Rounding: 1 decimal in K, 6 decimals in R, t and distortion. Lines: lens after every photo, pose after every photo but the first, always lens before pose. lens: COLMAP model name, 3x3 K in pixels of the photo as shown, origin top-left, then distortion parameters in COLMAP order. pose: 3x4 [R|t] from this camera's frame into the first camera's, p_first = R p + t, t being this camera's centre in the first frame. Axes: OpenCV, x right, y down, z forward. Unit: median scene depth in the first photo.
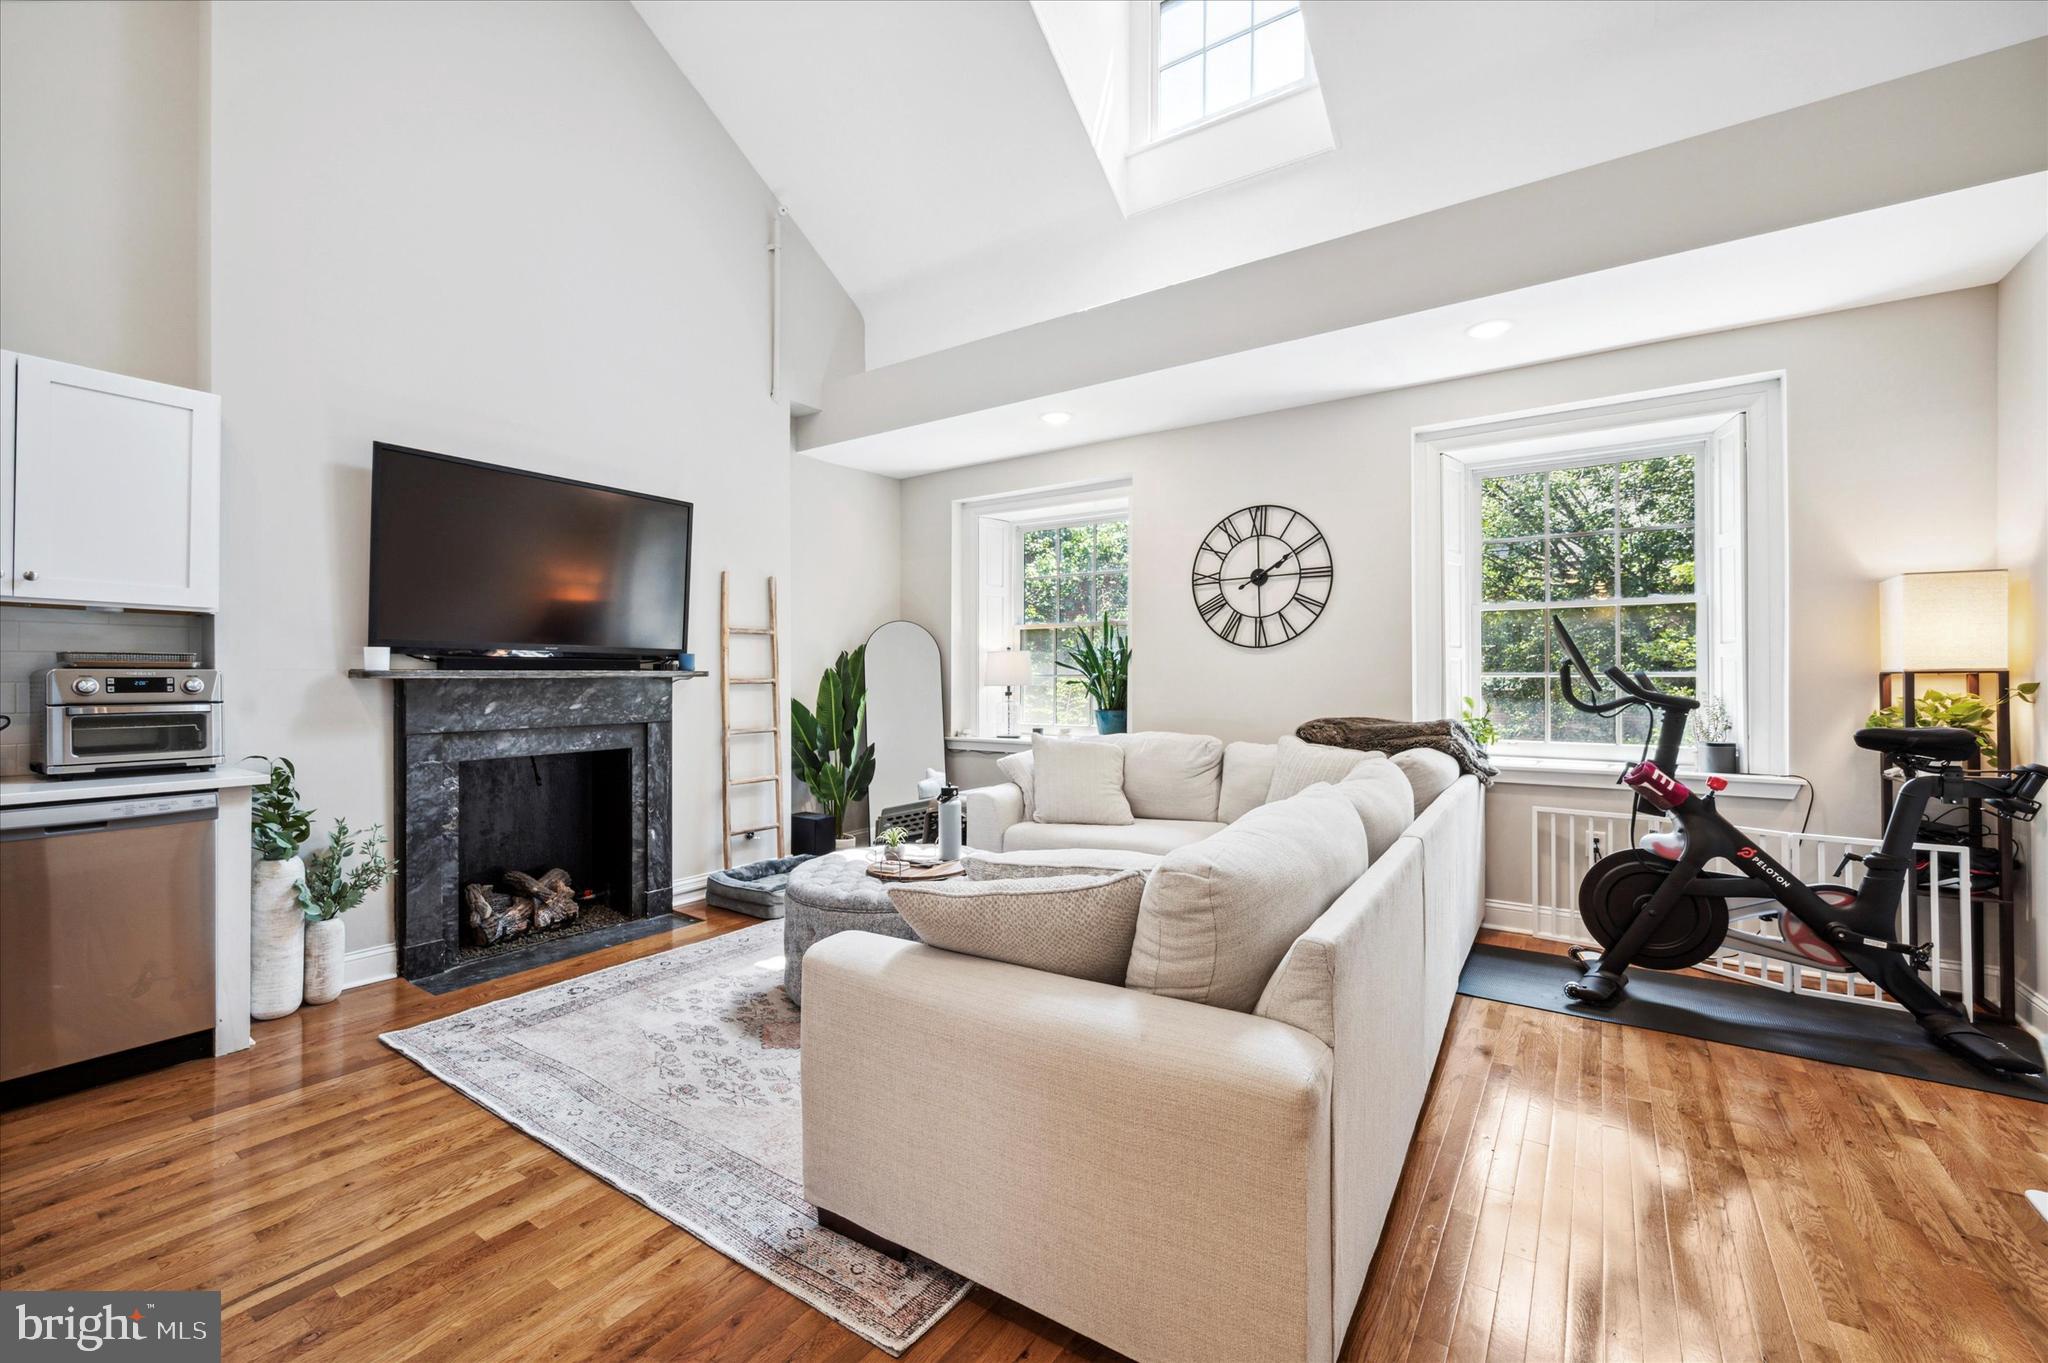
lens RADIAL K [[838.2, 0, 1029.5], [0, 838.2, 675.4], [0, 0, 1]] dist [0.001015, -0.000315]
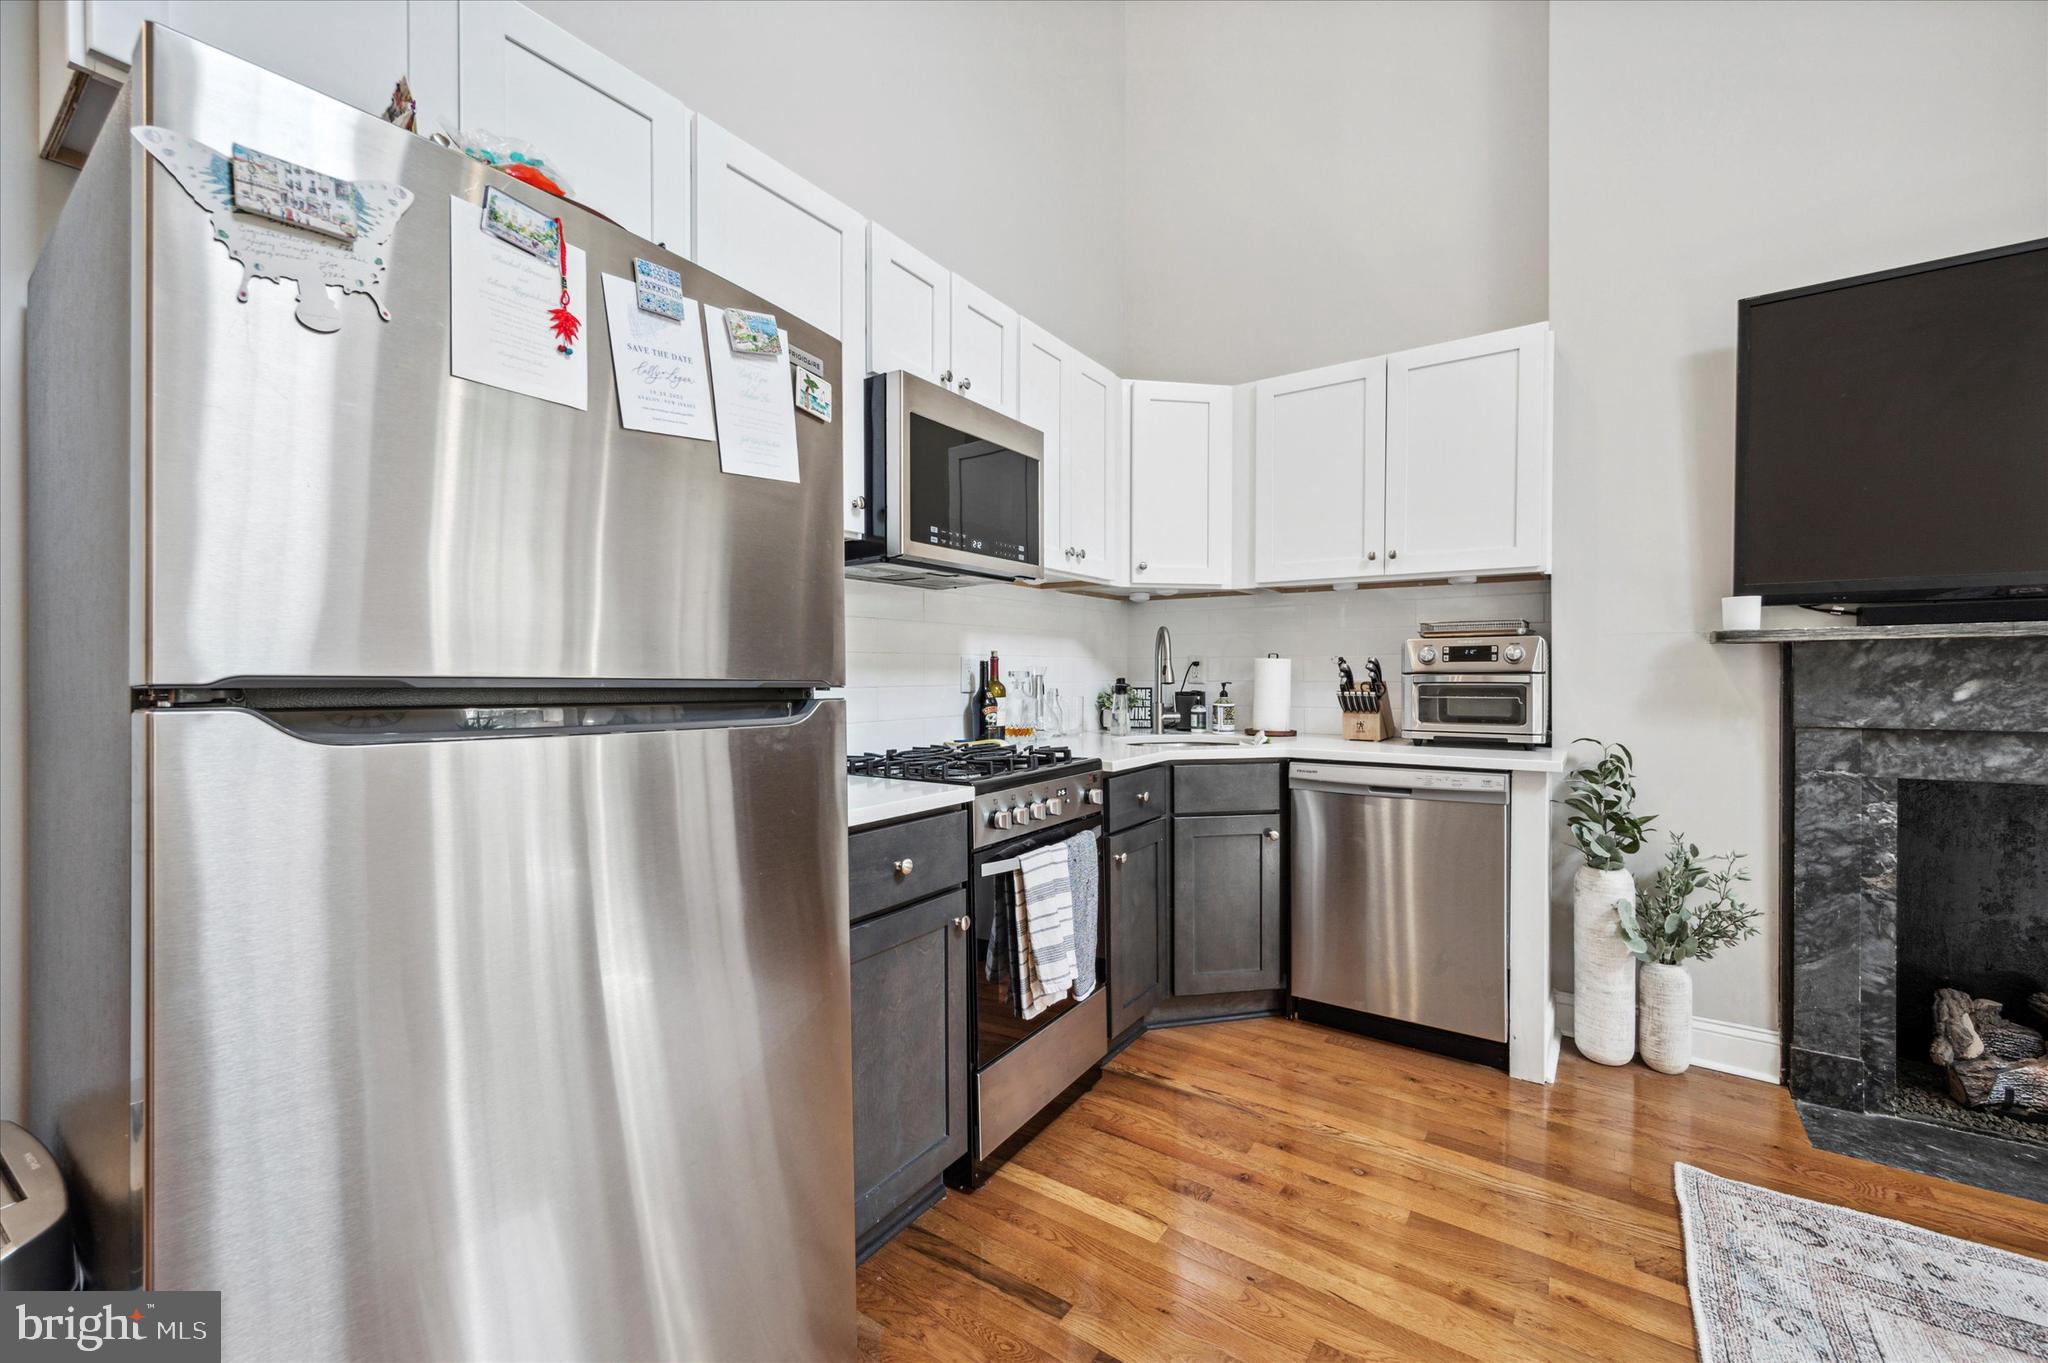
lens RADIAL K [[817.2, 0, 1032.2], [0, 817.2, 681.6], [0, 0, 1]] dist [0.001507, 0.000469]
pose [[-0.011142, 0.012517, -0.999860, -0.085889], [0.008025, 0.999891, 0.012428, 0.020789], [0.999906, -0.007885, -0.011241, 0.379383]]
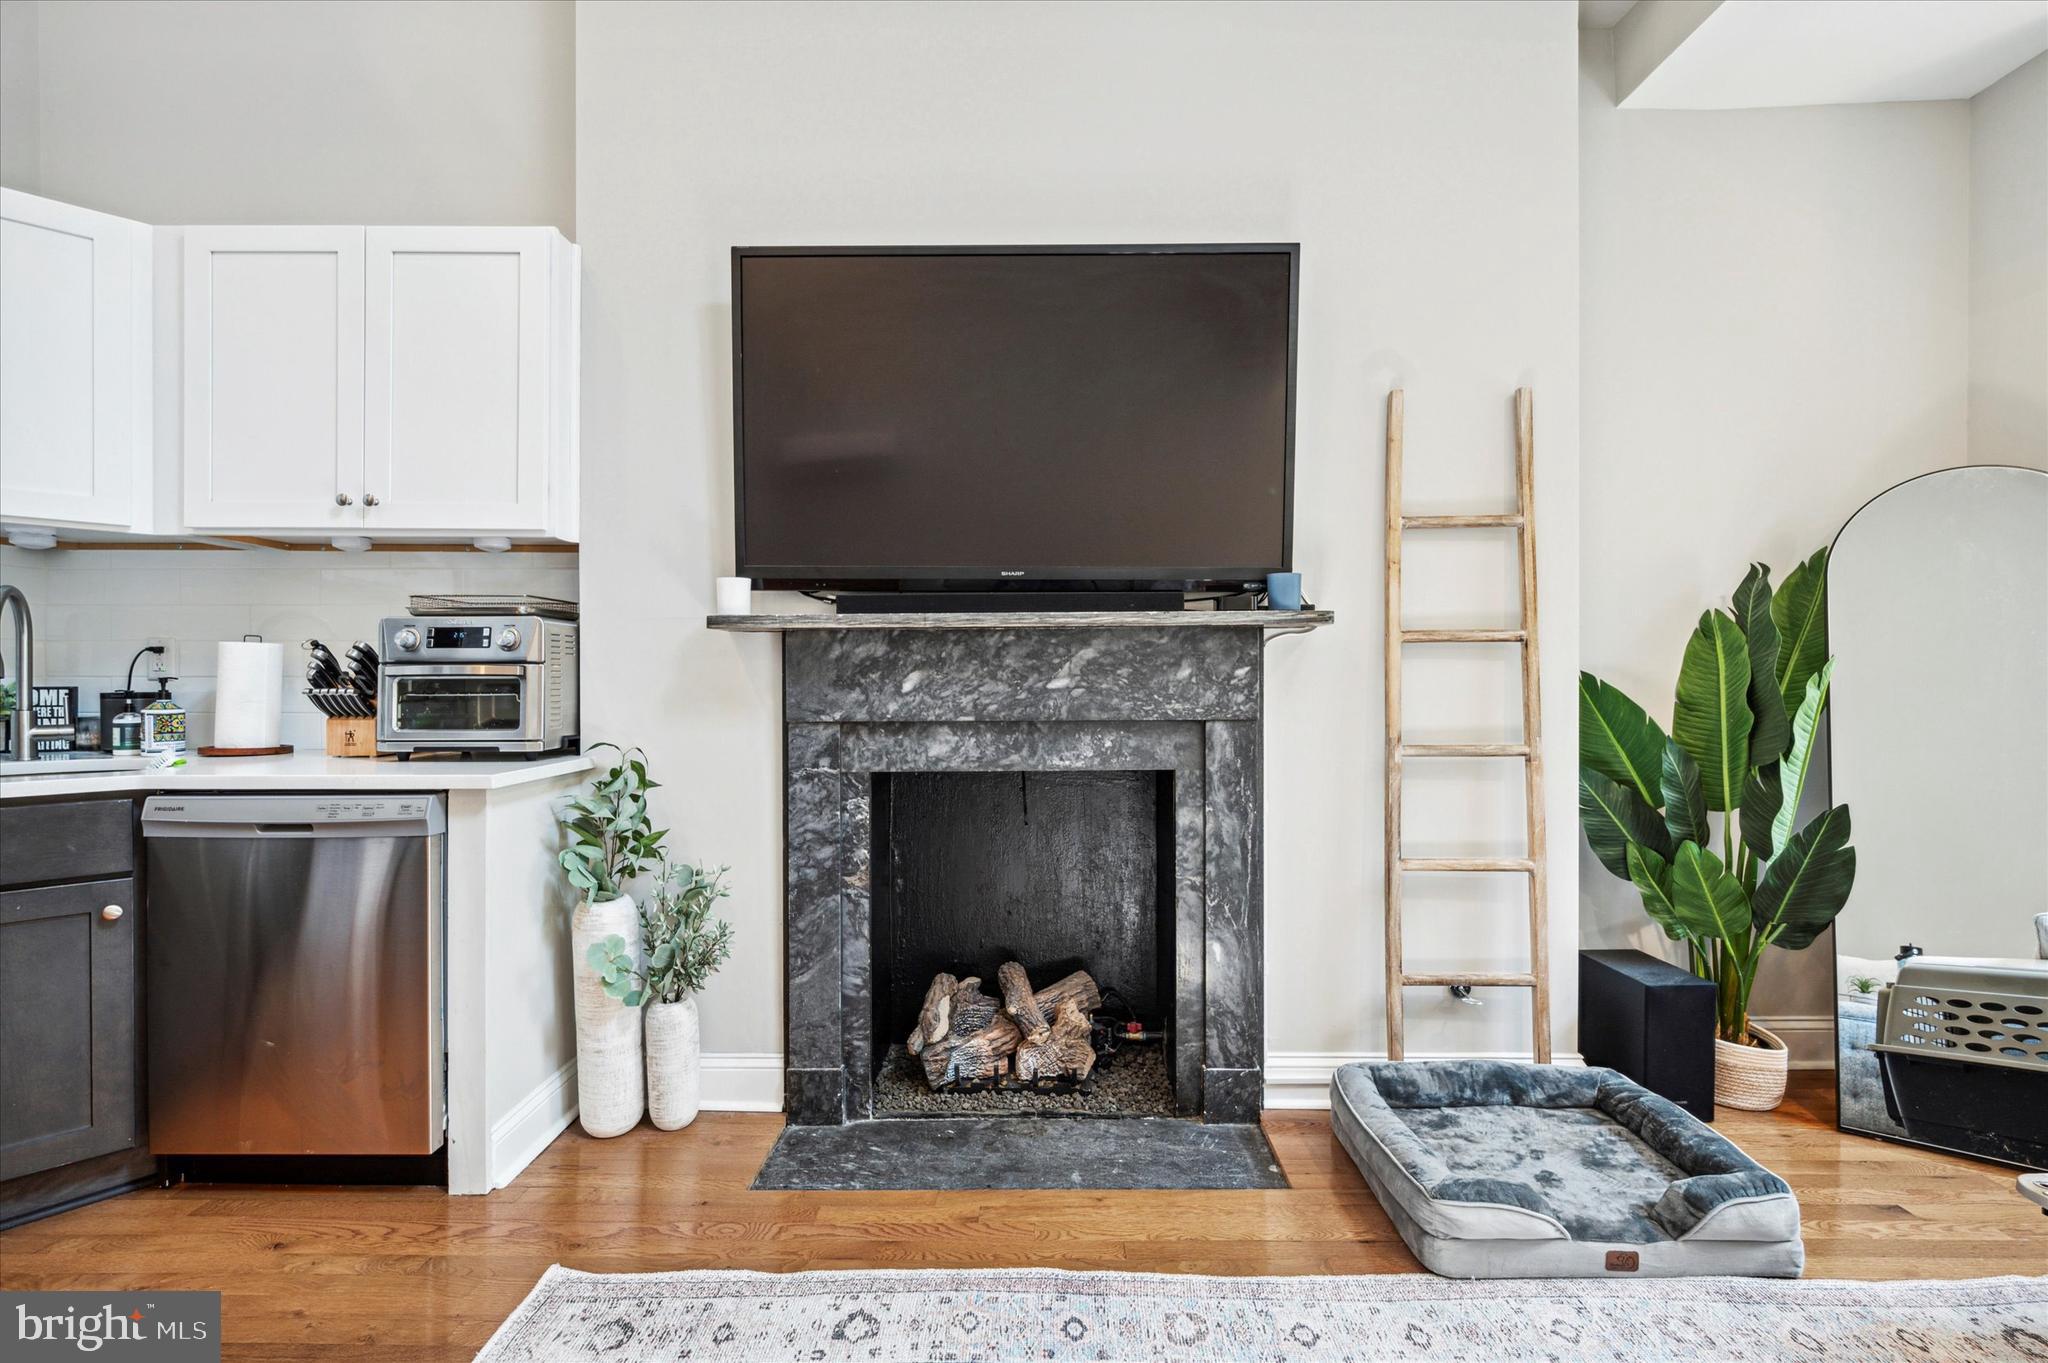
lens RADIAL K [[903.9, 0, 1024.0], [0, 903.9, 681.5], [0, 0, 1]] dist [-0.000487, 0.000017]
pose [[0.559735, 0.006180, -0.828649, -0.094158], [0.003568, 0.999945, 0.009867, 0.032848], [0.828664, -0.008480, 0.559682, 0.722761]]
